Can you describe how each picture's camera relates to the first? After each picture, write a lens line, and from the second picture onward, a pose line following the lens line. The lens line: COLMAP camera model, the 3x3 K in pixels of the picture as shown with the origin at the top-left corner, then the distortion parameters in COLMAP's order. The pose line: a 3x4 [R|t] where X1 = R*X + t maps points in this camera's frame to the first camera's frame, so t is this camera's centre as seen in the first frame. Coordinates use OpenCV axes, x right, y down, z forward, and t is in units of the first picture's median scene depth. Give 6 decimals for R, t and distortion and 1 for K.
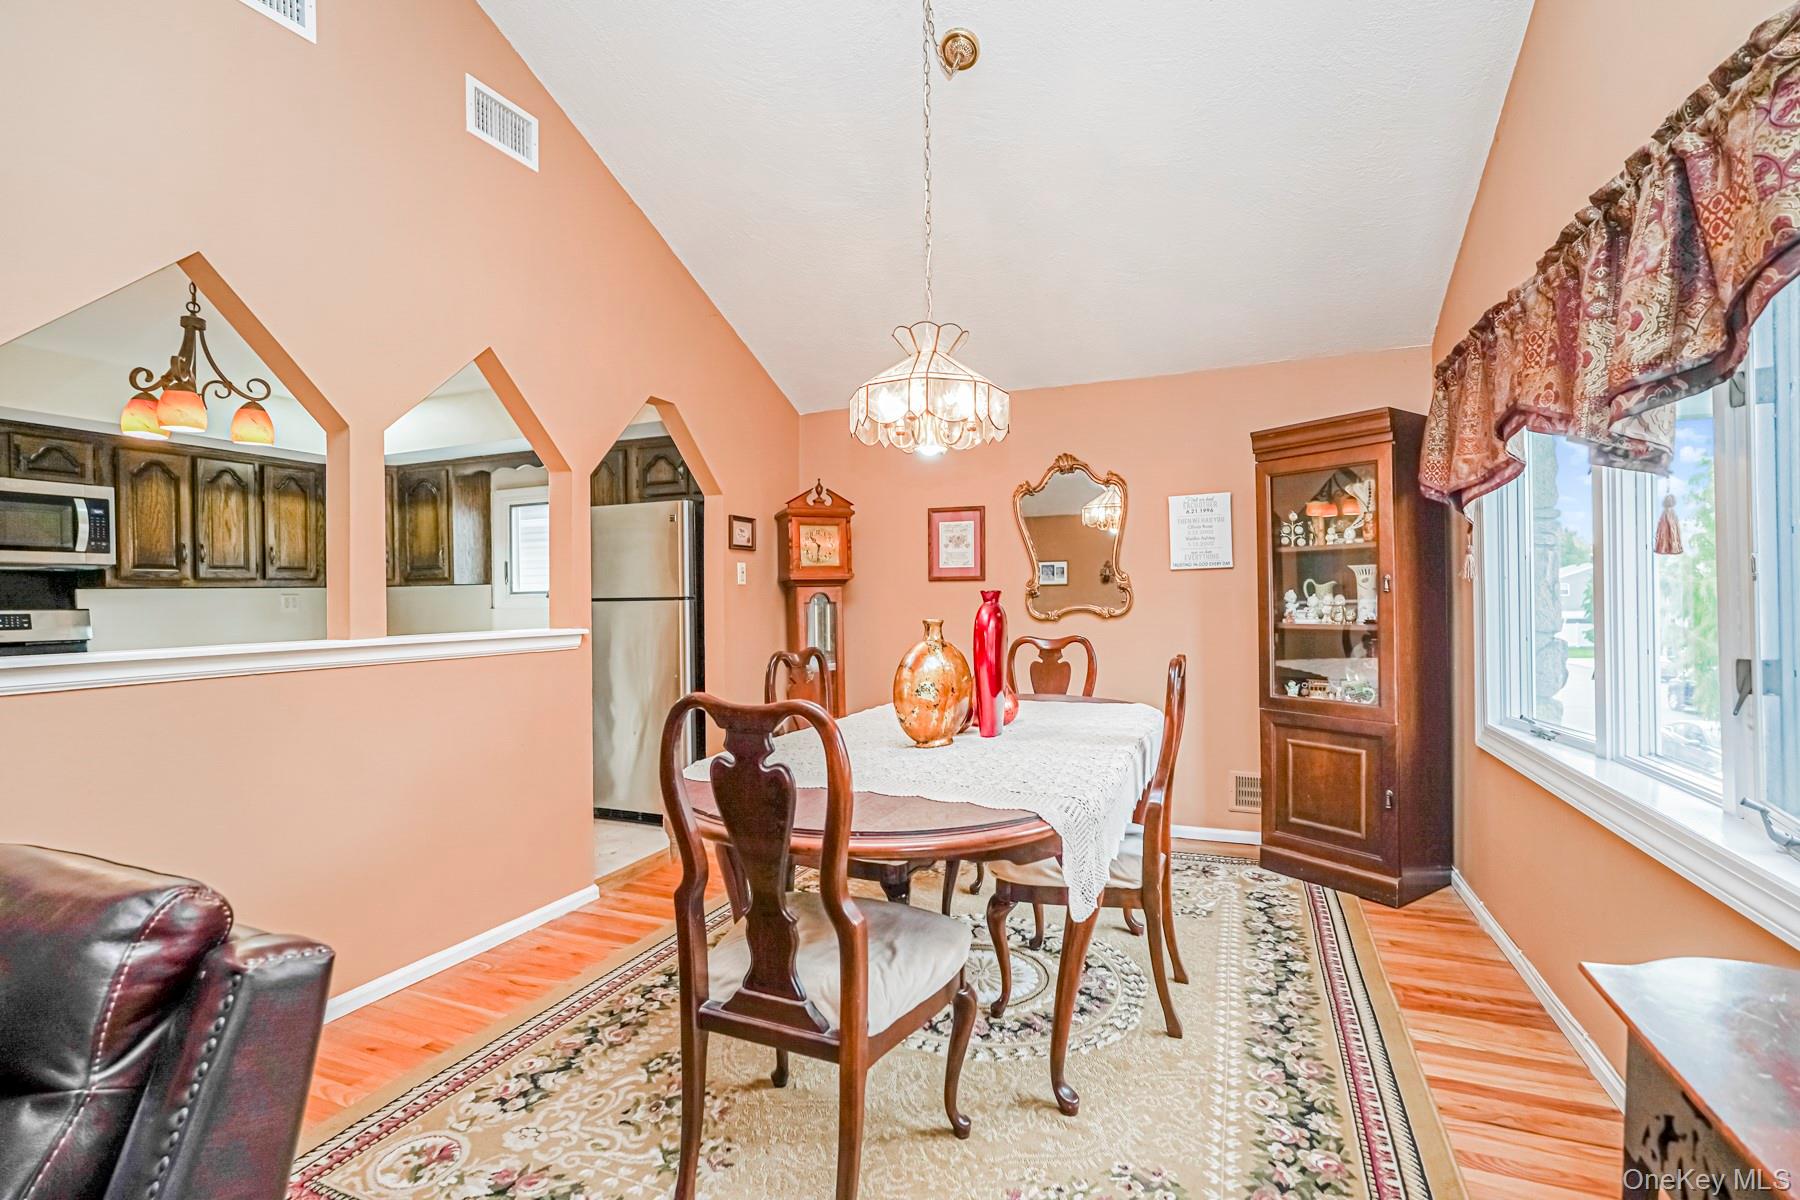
lens RADIAL K [[823.7, 0, 905.1], [0, 823.7, 598.7], [0, 0, 1]] dist [-0.014472, 0.007967]
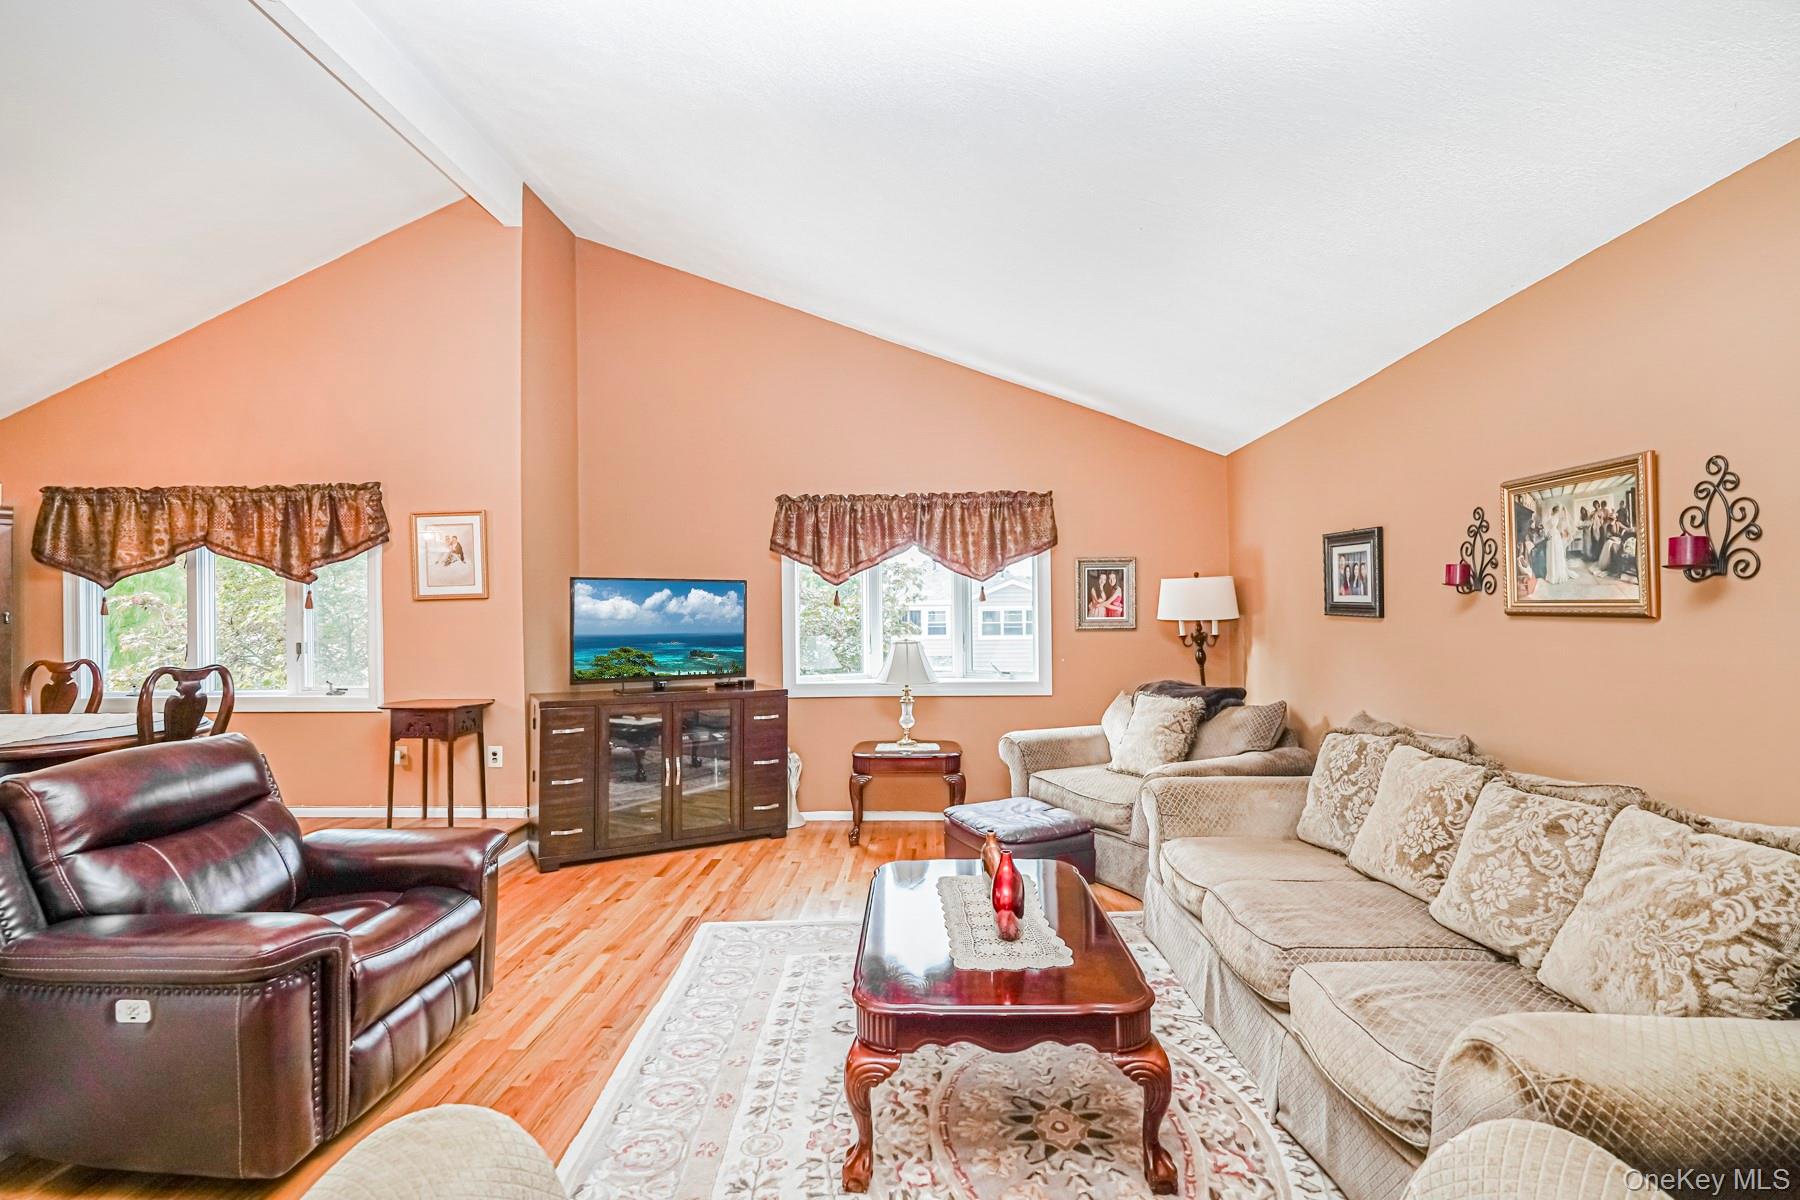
lens RADIAL K [[823.7, 0, 903.7], [0, 823.7, 606.6], [0, 0, 1]] dist [-0.014472, 0.007967]
pose [[-0.361232, 0.025046, 0.932140, -1.310606], [0.010547, 0.999685, -0.022774, 0.001697], [-0.932416, 0.001604, -0.361382, 0.177528]]
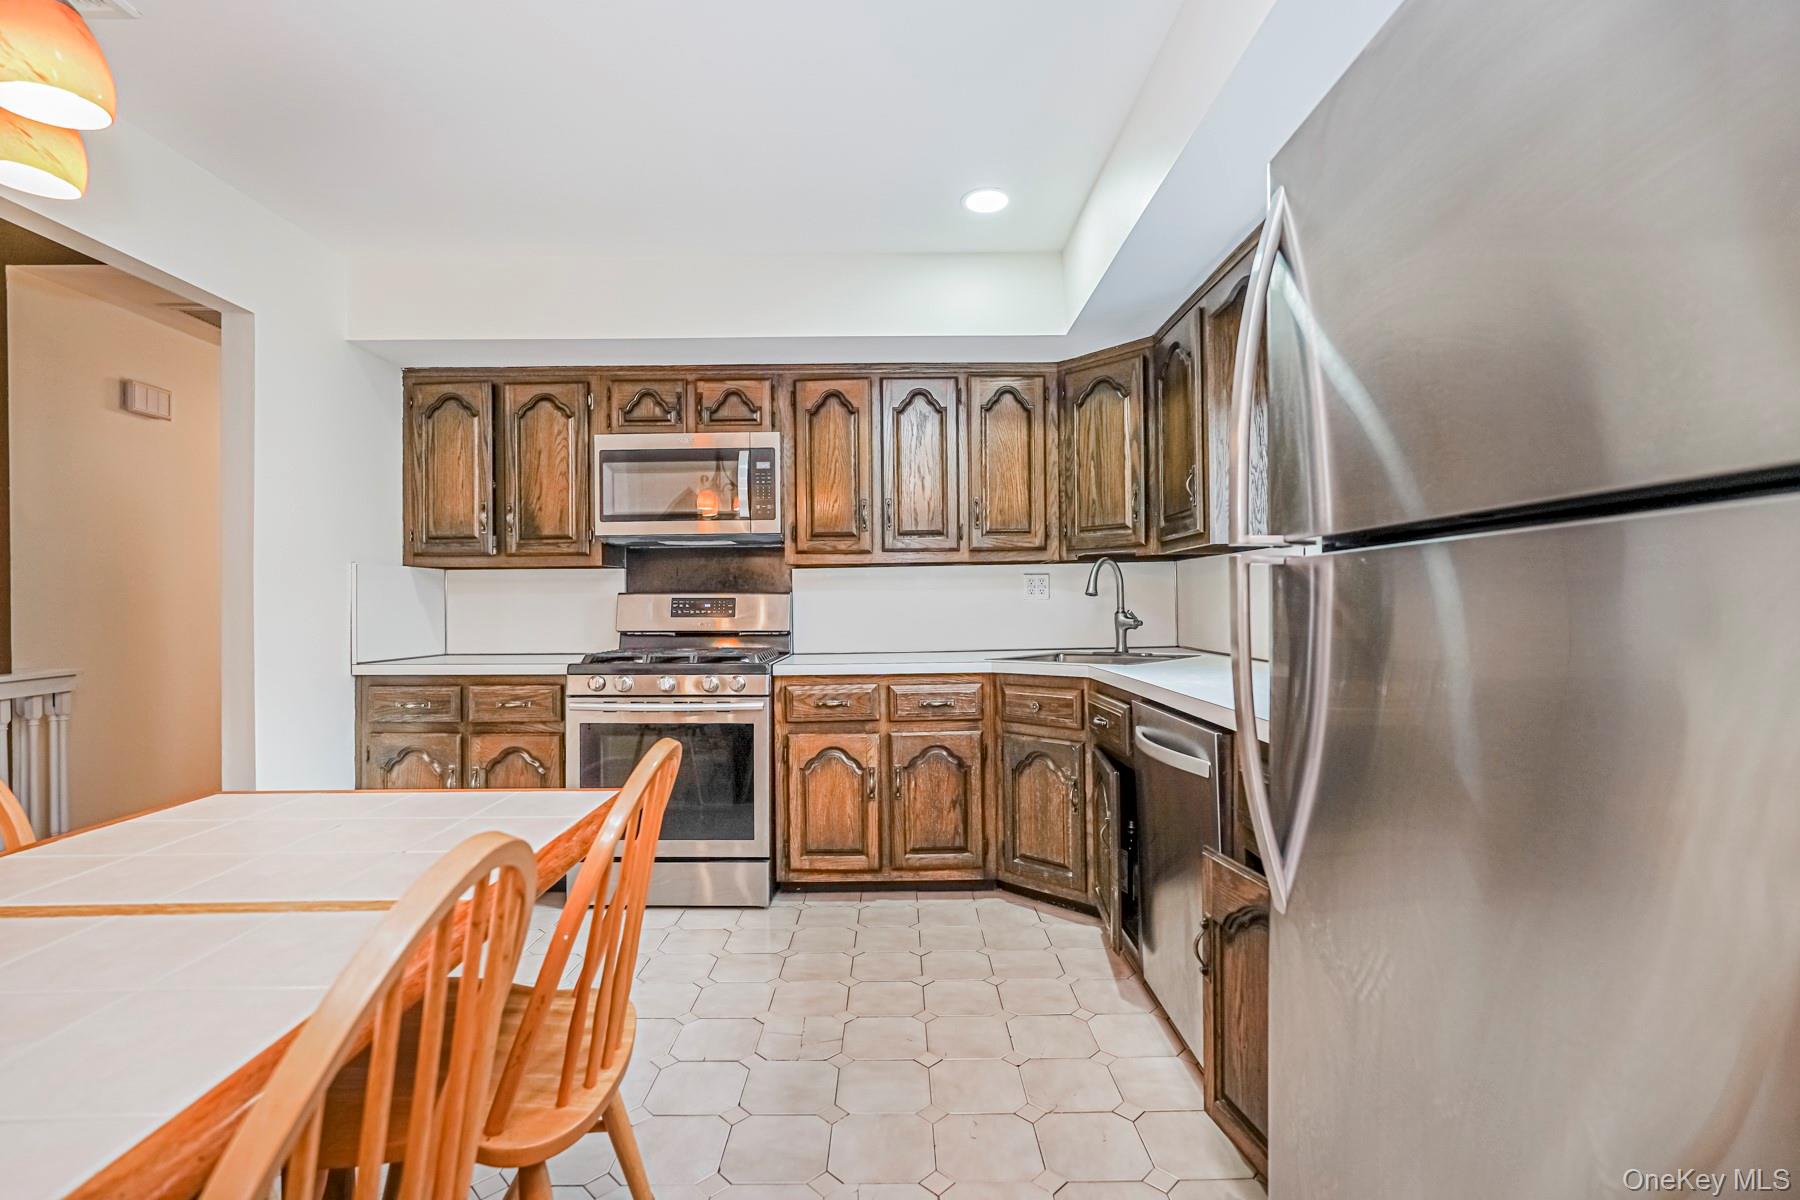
lens RADIAL K [[823.7, 0, 898.5], [0, 823.7, 600.3], [0, 0, 1]] dist [-0.014472, 0.007967]
pose [[0.383515, 0.004792, -0.923522, -0.231780], [0.000200, 0.999986, 0.005272, 0.015902], [0.923535, -0.002207, 0.383508, 0.837422]]
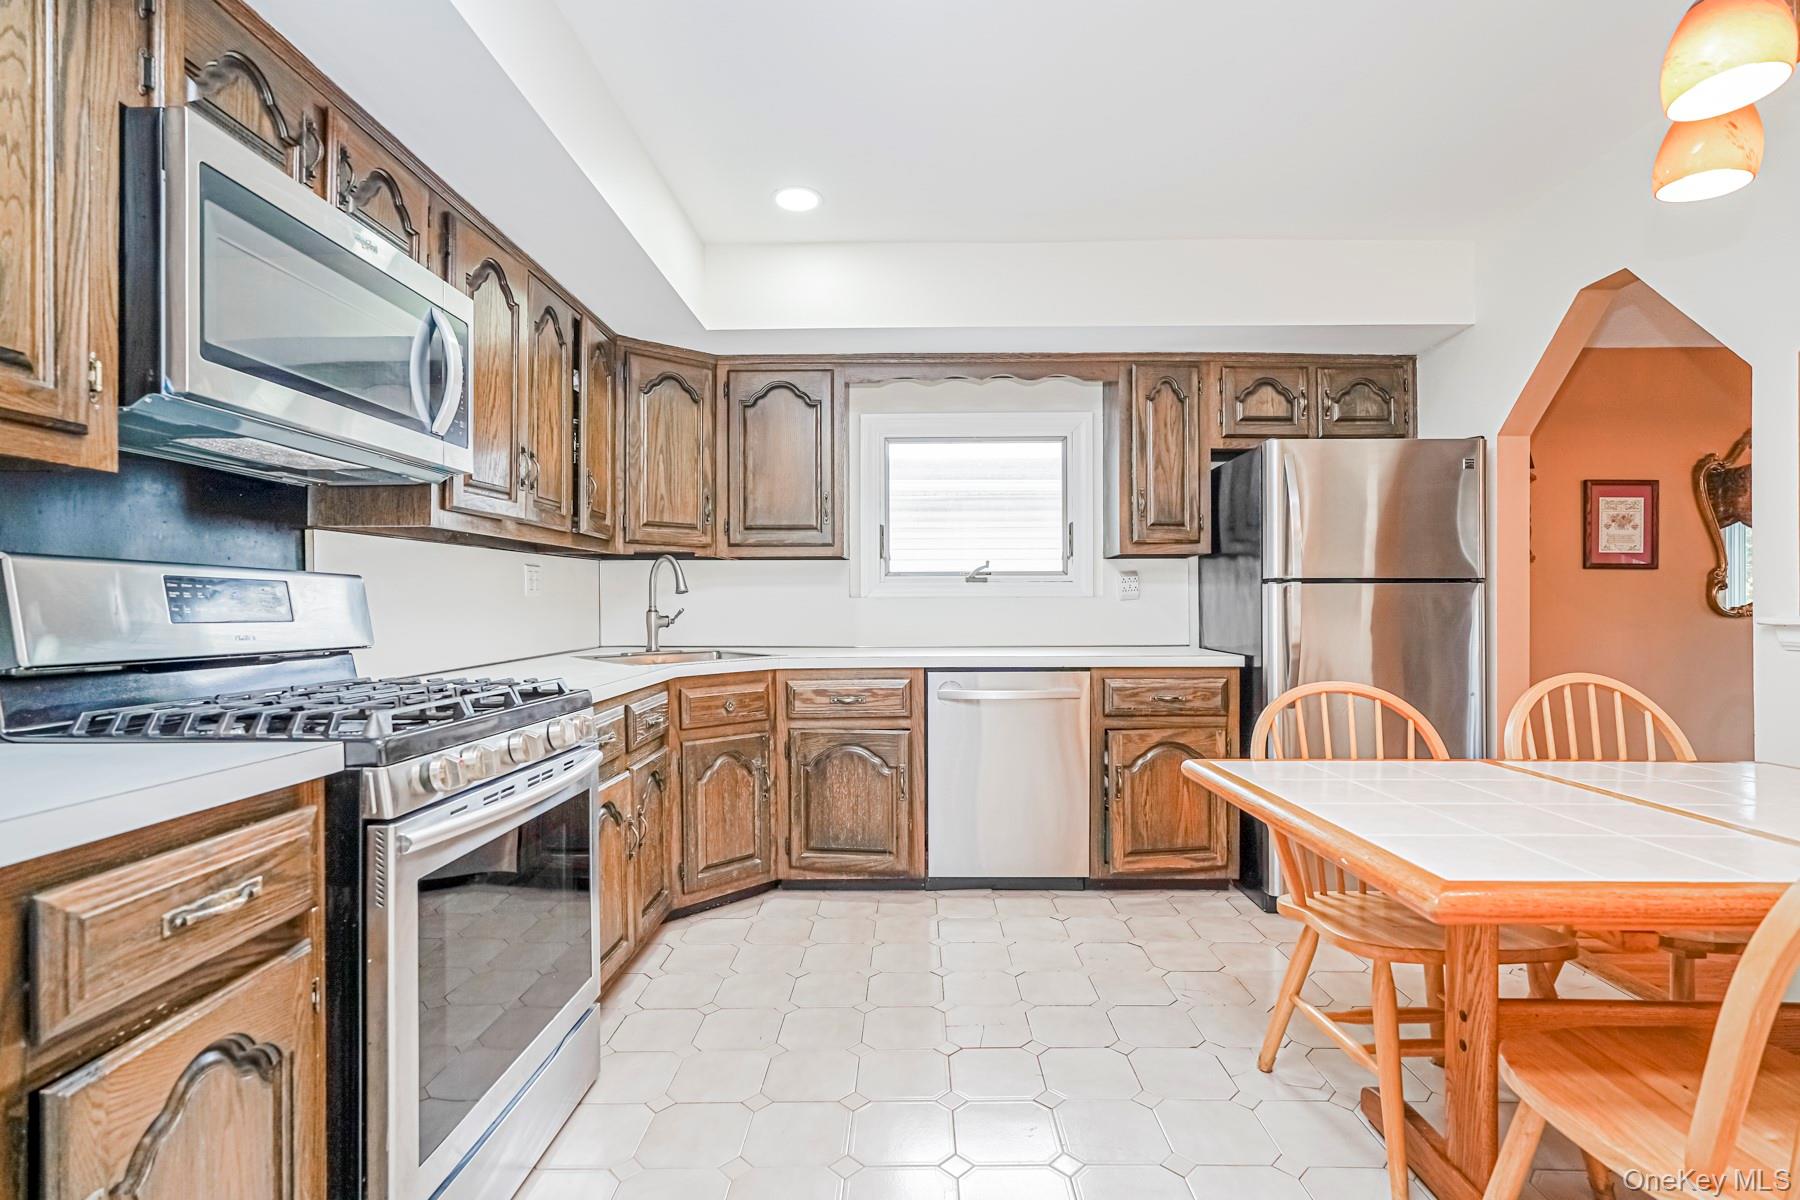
lens RADIAL K [[823.7, 0, 900.3], [0, 823.7, 604.3], [0, 0, 1]] dist [-0.014472, 0.007967]
pose [[0.926692, 0.012485, 0.375615, -0.950217], [-0.010775, 0.999920, -0.006652, 0.028012], [-0.375668, 0.002117, 0.926752, 0.526981]]
